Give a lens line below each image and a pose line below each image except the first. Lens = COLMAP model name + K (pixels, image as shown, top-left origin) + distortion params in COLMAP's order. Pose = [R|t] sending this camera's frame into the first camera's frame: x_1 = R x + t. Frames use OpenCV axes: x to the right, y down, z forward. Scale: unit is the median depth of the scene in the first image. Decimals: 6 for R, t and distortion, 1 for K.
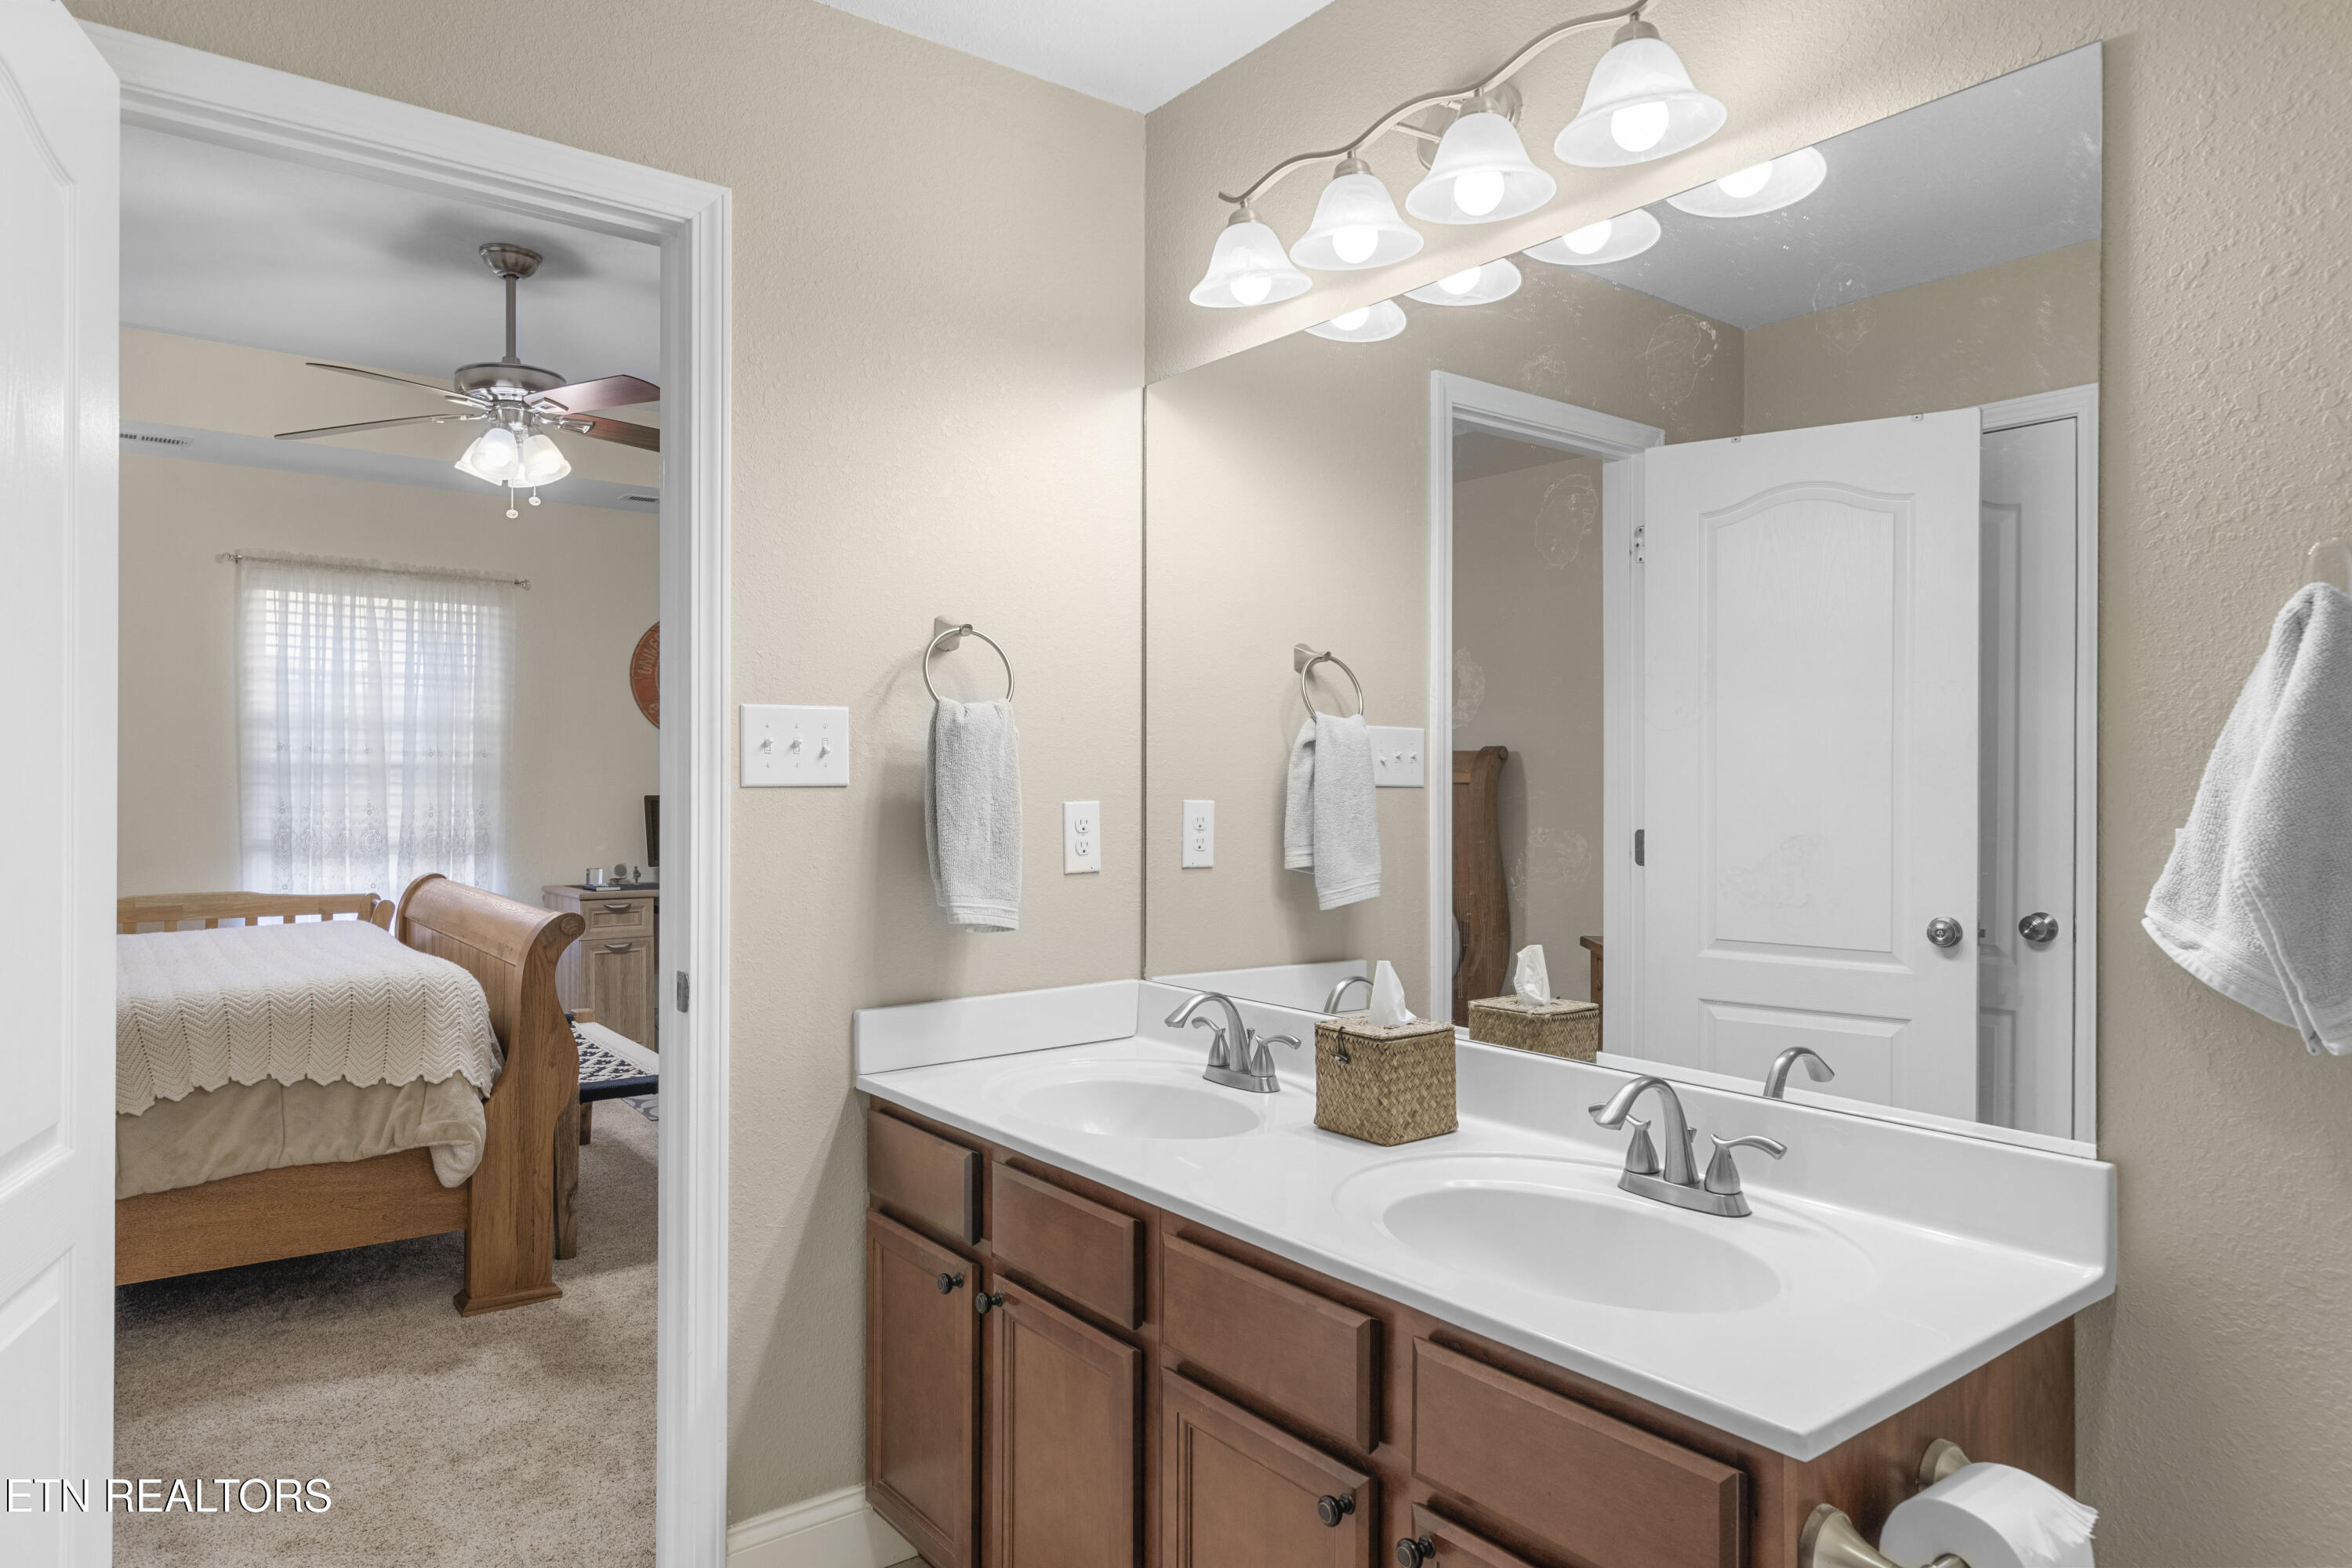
lens RADIAL K [[1372.8, 0, 1175.9], [0, 1372.8, 787.8], [0, 0, 1]] dist [-0.001763, -0.003373]
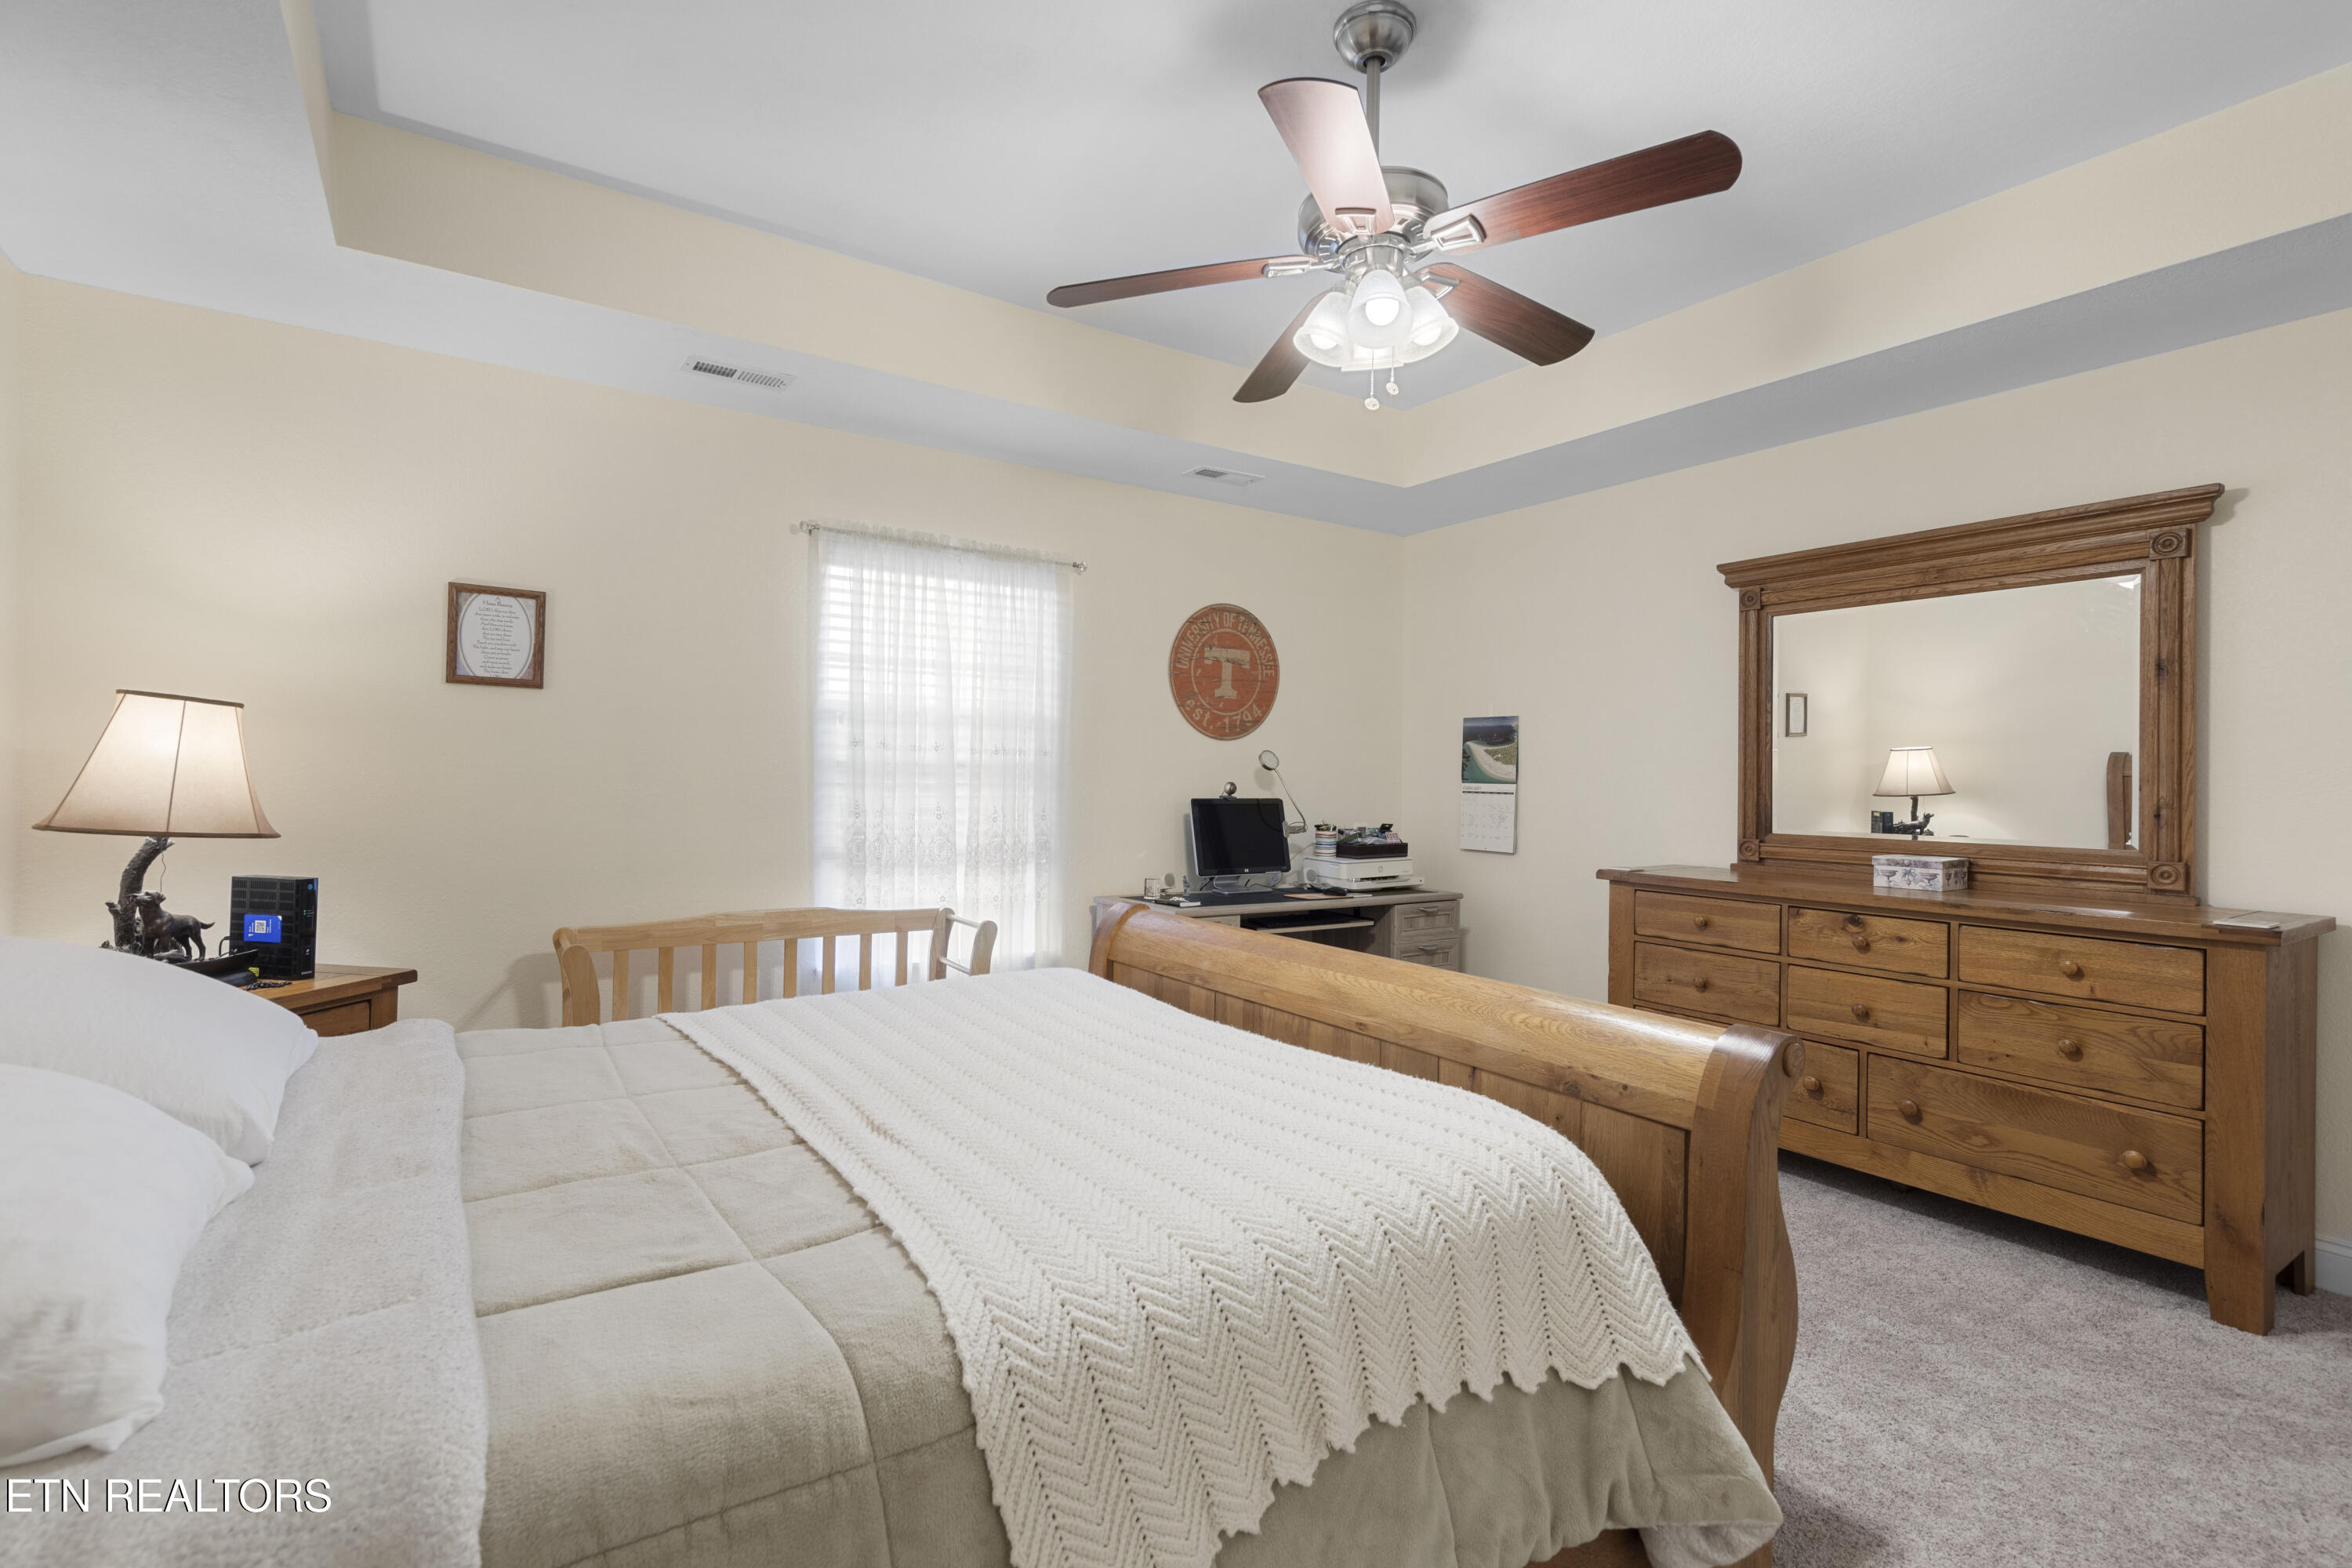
lens RADIAL K [[1067.9, 0, 1179.3], [0, 1067.9, 770.0], [0, 0, 1]] dist [0.029880, 0.000218]
pose [[0.996906, 0.005650, -0.078396, -0.378149], [-0.007049, 0.999821, -0.017572, -0.001562], [0.078283, 0.018070, 0.996767, 0.315945]]
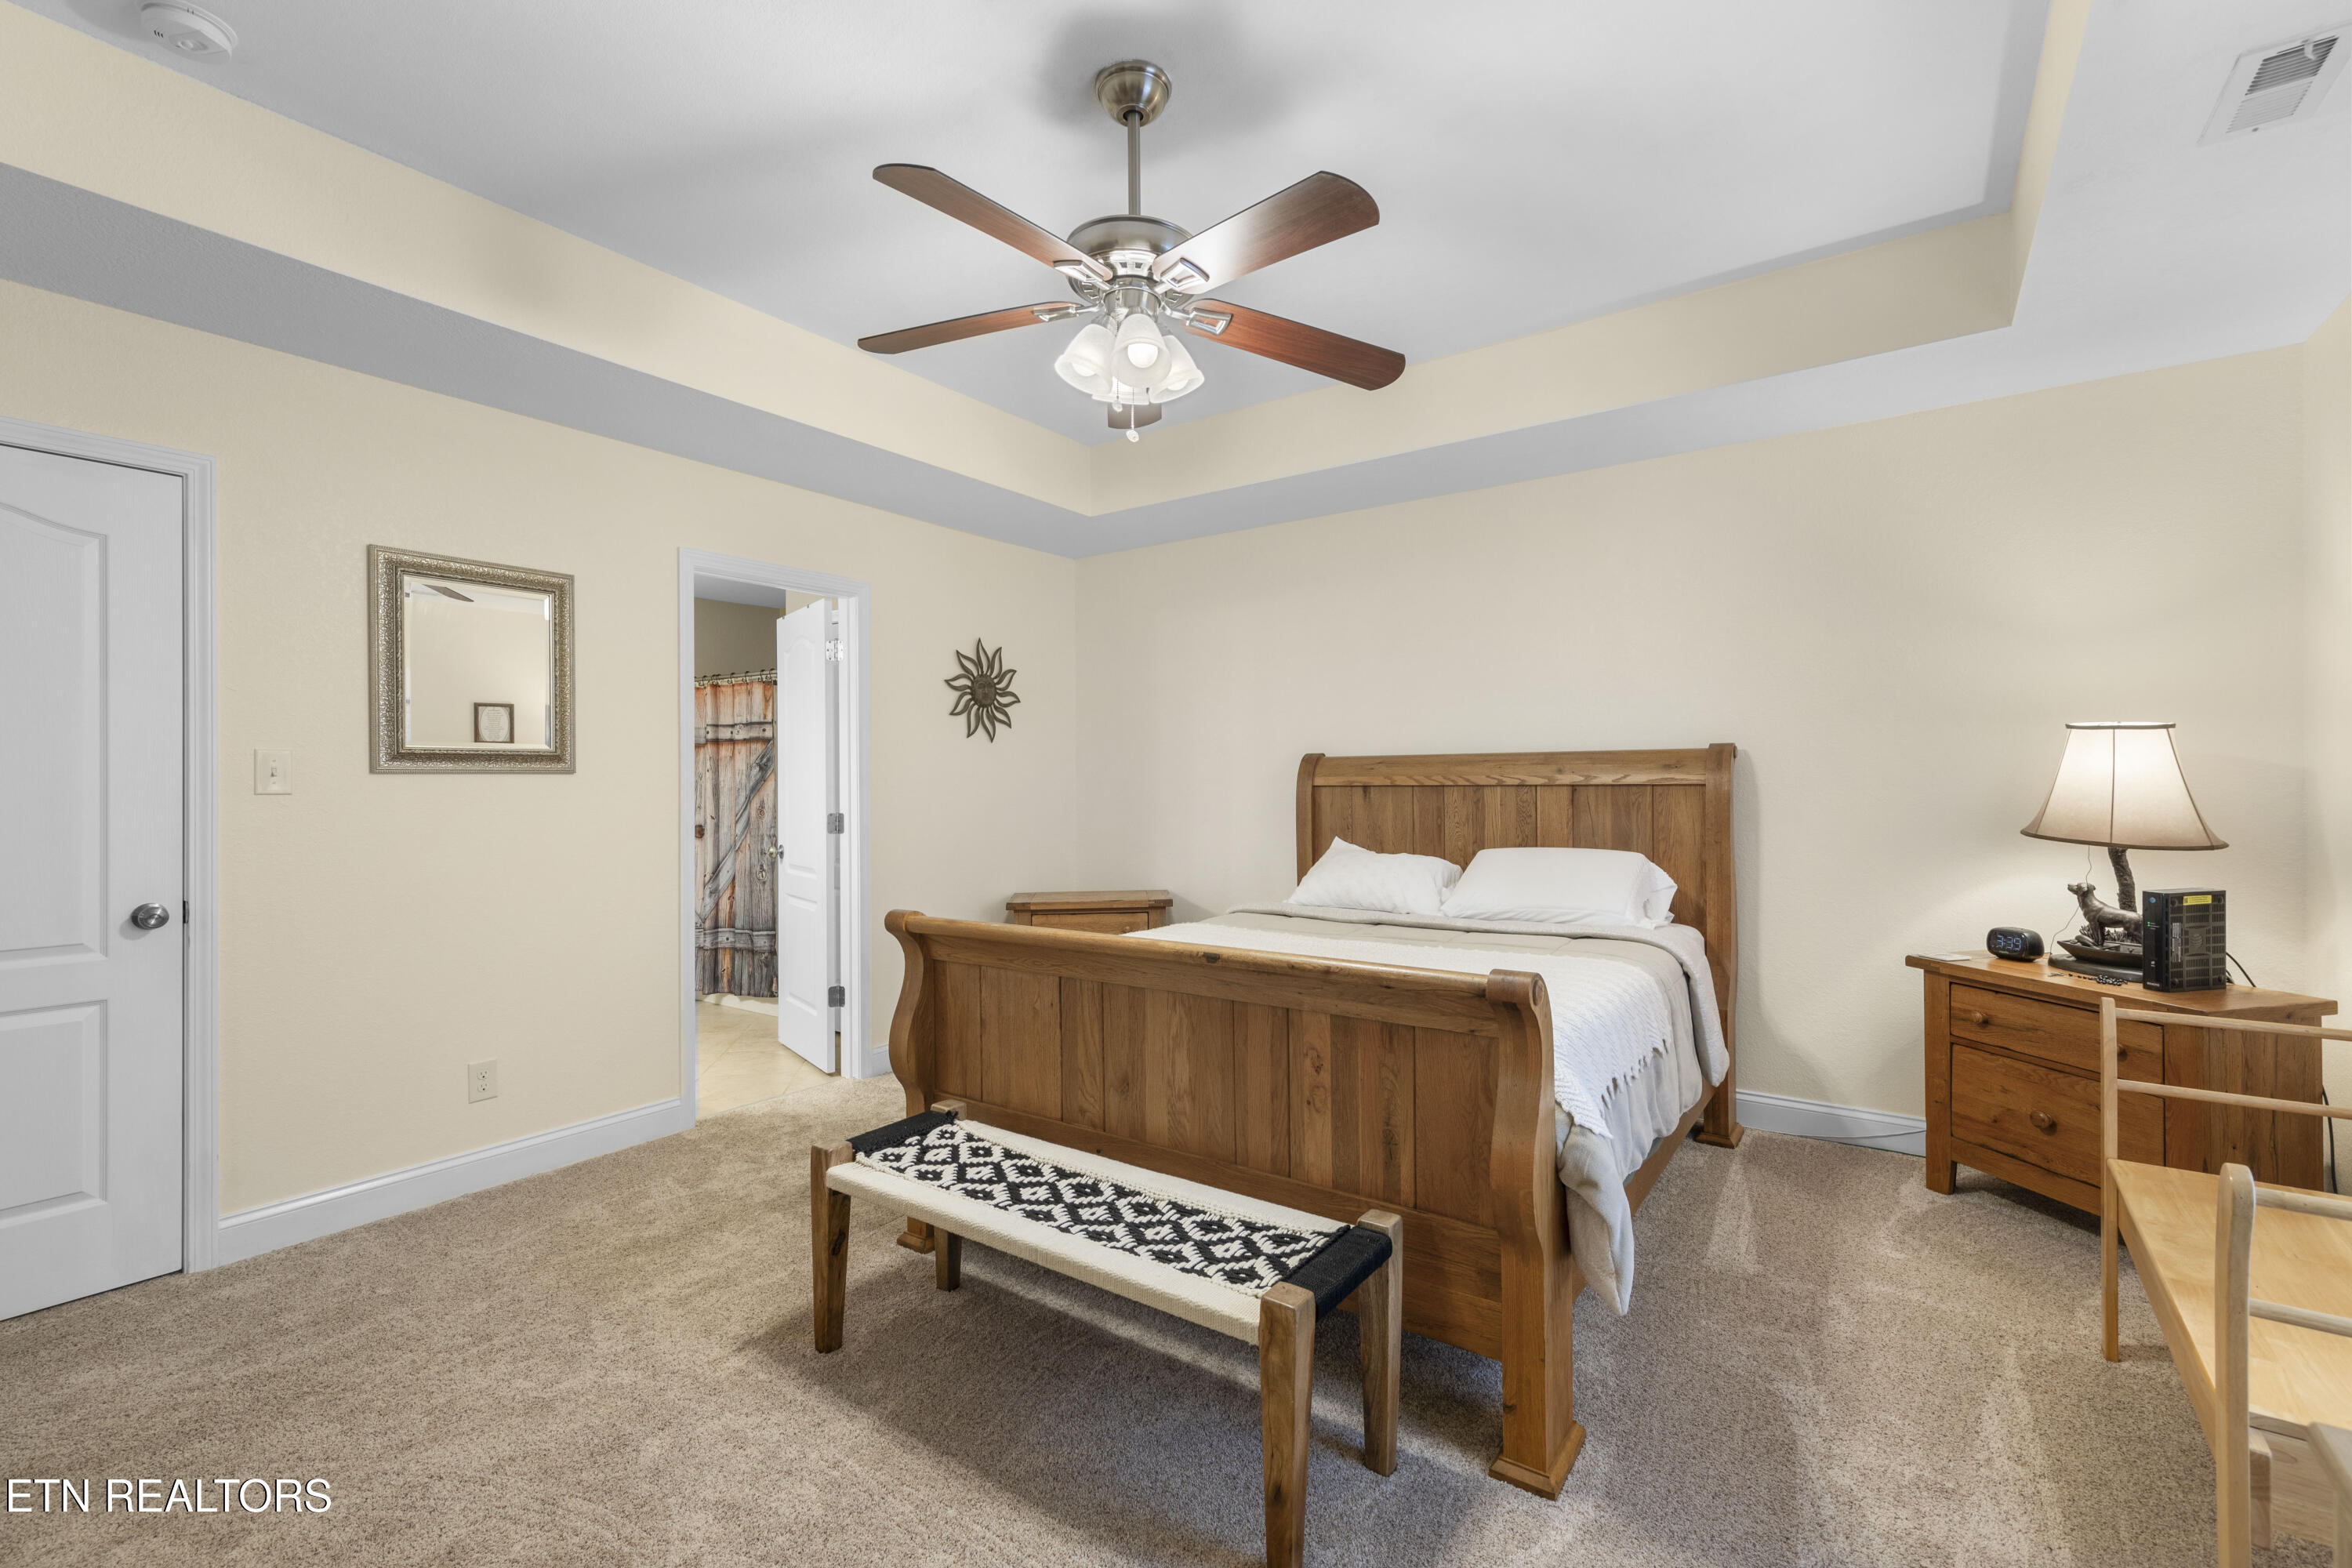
lens RADIAL K [[1067.9, 0, 1193.0], [0, 1067.9, 786.7], [0, 0, 1]] dist [0.029880, 0.000218]
pose [[-0.959244, 0.001925, -0.282571, -0.245020], [-0.001537, 0.999926, 0.012027, -0.011832], [0.282574, 0.011971, -0.959171, 1.101253]]
